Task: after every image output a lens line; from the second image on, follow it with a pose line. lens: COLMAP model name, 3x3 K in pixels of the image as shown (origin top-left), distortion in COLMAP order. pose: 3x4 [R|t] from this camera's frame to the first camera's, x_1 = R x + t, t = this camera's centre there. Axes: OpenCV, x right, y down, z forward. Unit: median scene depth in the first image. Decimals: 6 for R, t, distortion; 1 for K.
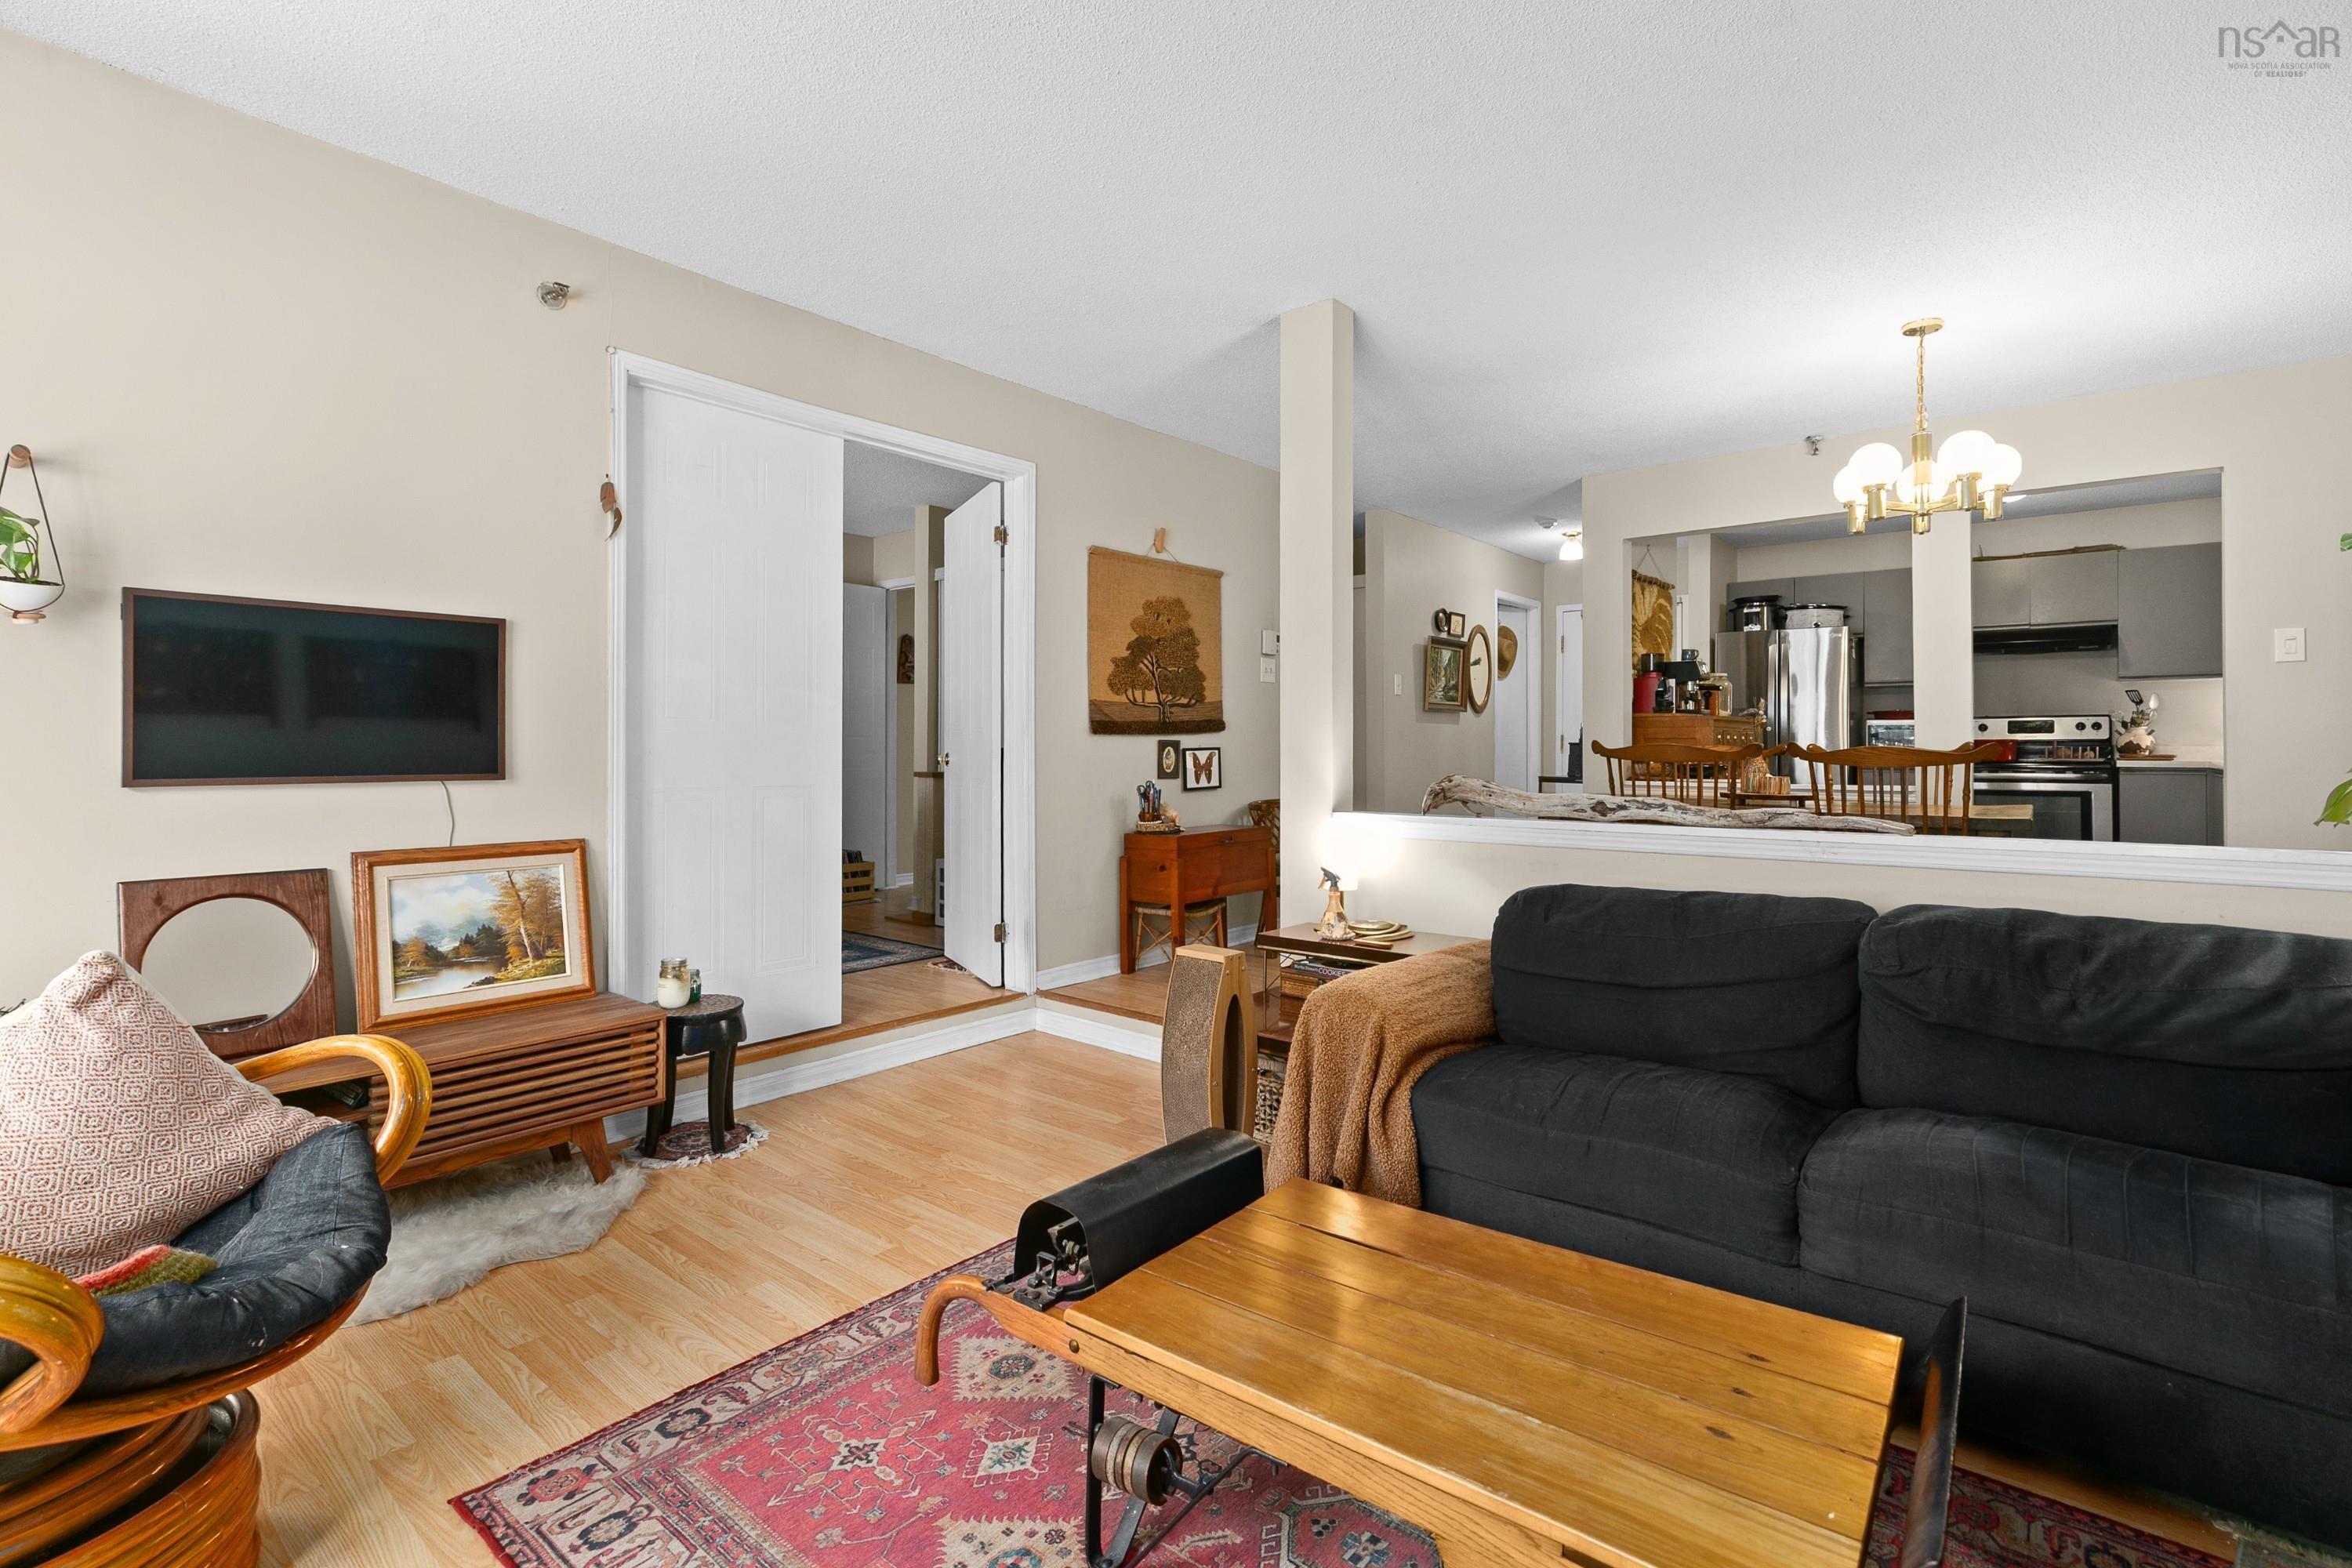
lens RADIAL K [[1073.0, 0, 1232.8], [0, 1073.0, 740.3], [0, 0, 1]] dist [0.008186, -0.001443]
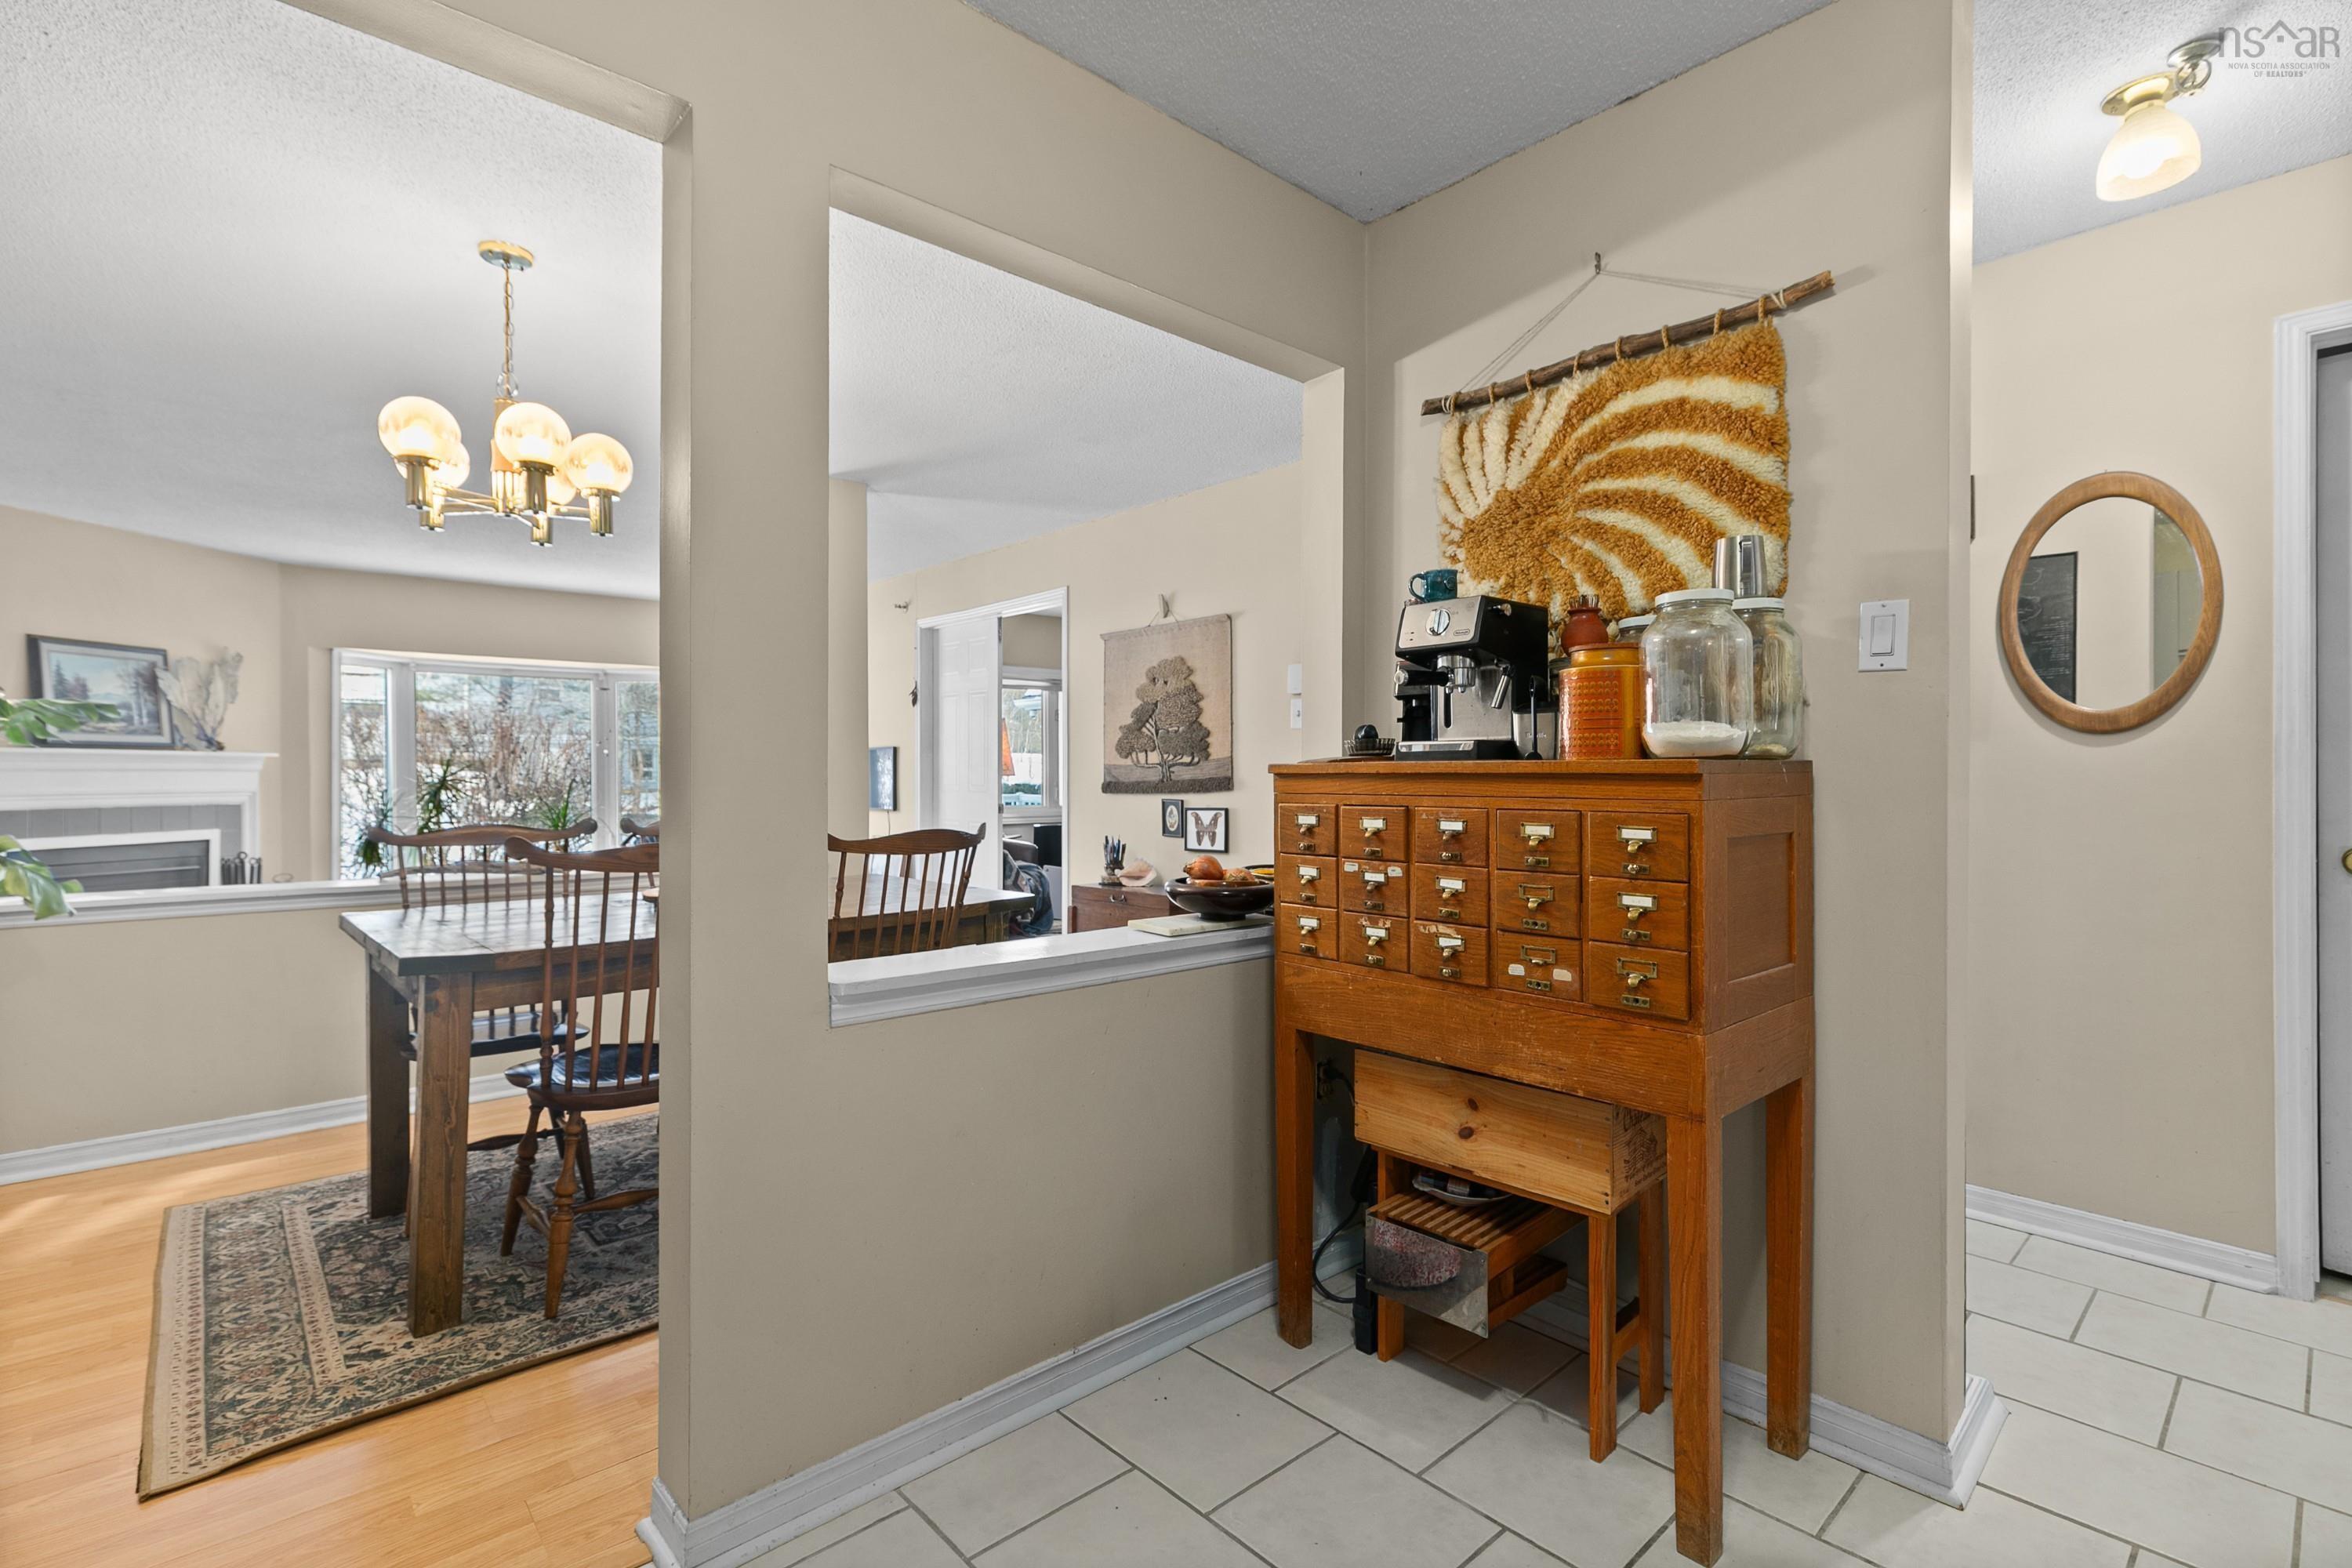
lens RADIAL K [[1073.0, 0, 1185.7], [0, 1073.0, 772.0], [0, 0, 1]] dist [0.008186, -0.001443]
pose [[-0.163418, -0.001772, -0.986555, 0.898836], [0.010948, 0.999934, -0.003610, -0.021250], [0.986496, -0.011391, -0.163388, 1.129467]]
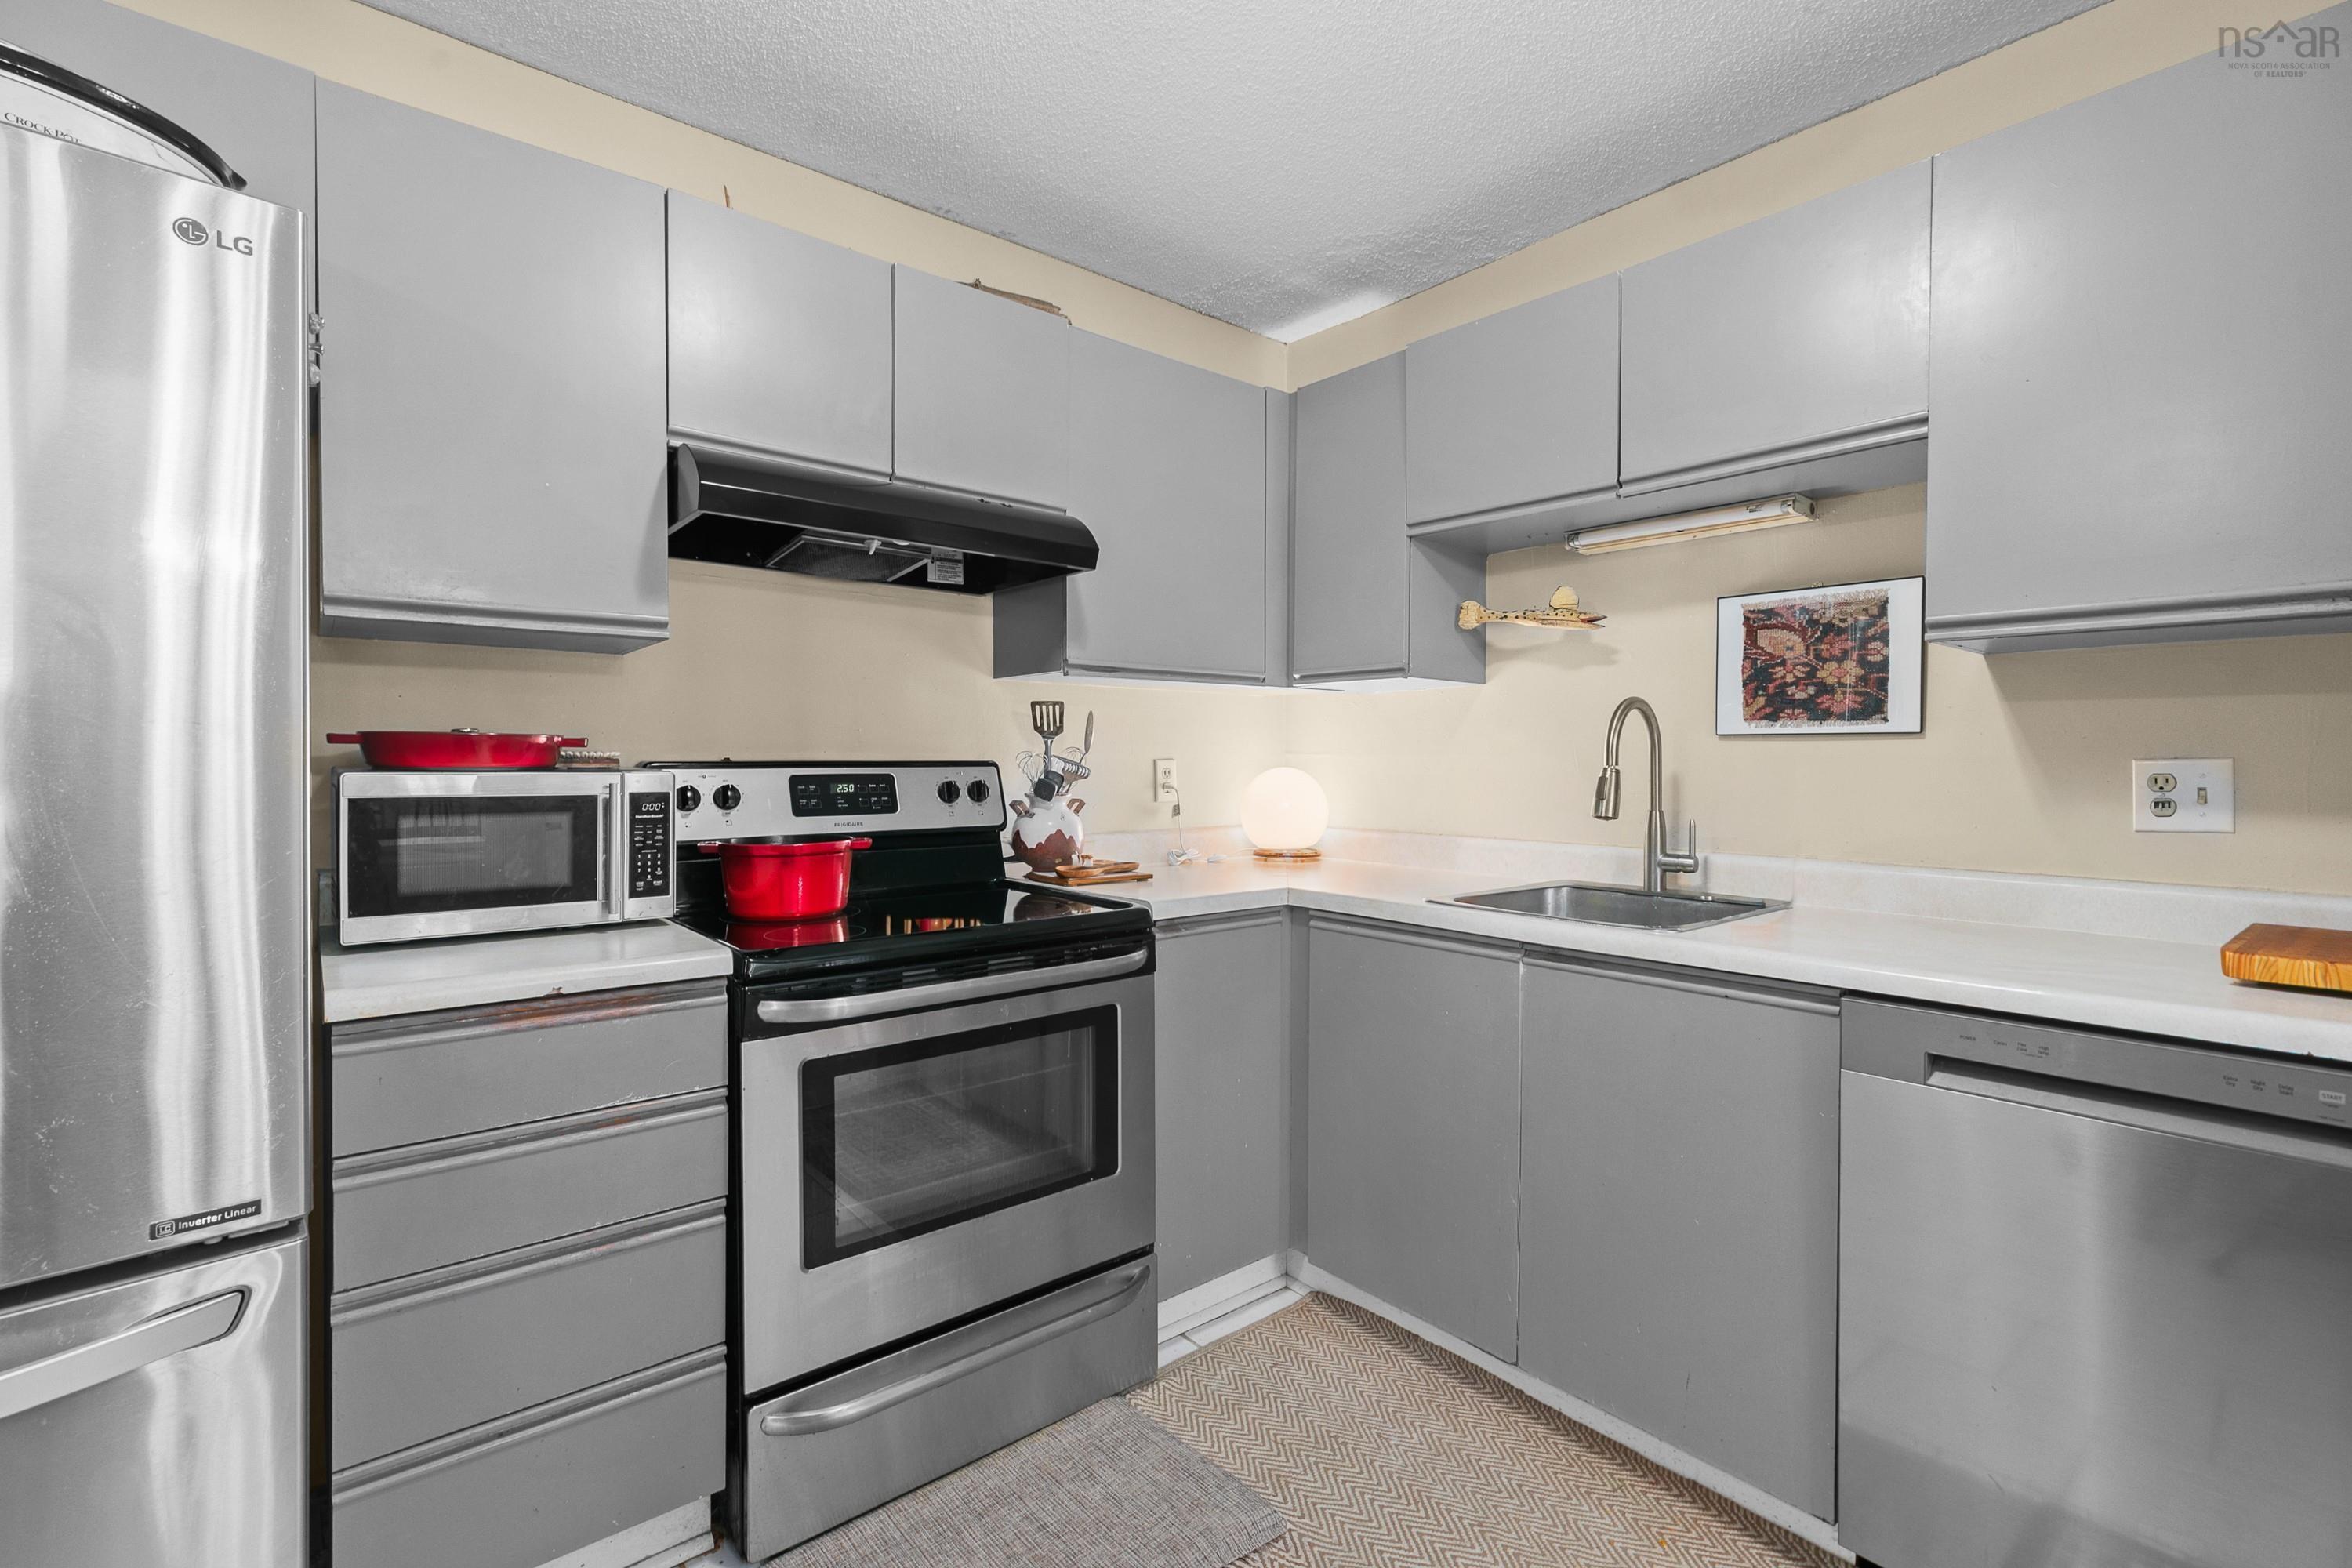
lens RADIAL K [[1073.0, 0, 1182.7], [0, 1073.0, 776.5], [0, 0, 1]] dist [0.008186, -0.001443]
pose [[0.205110, -0.018199, 0.978570, 0.571434], [-0.012907, 0.999690, 0.021297, -0.036402], [-0.978654, -0.016999, 0.204811, 1.107968]]
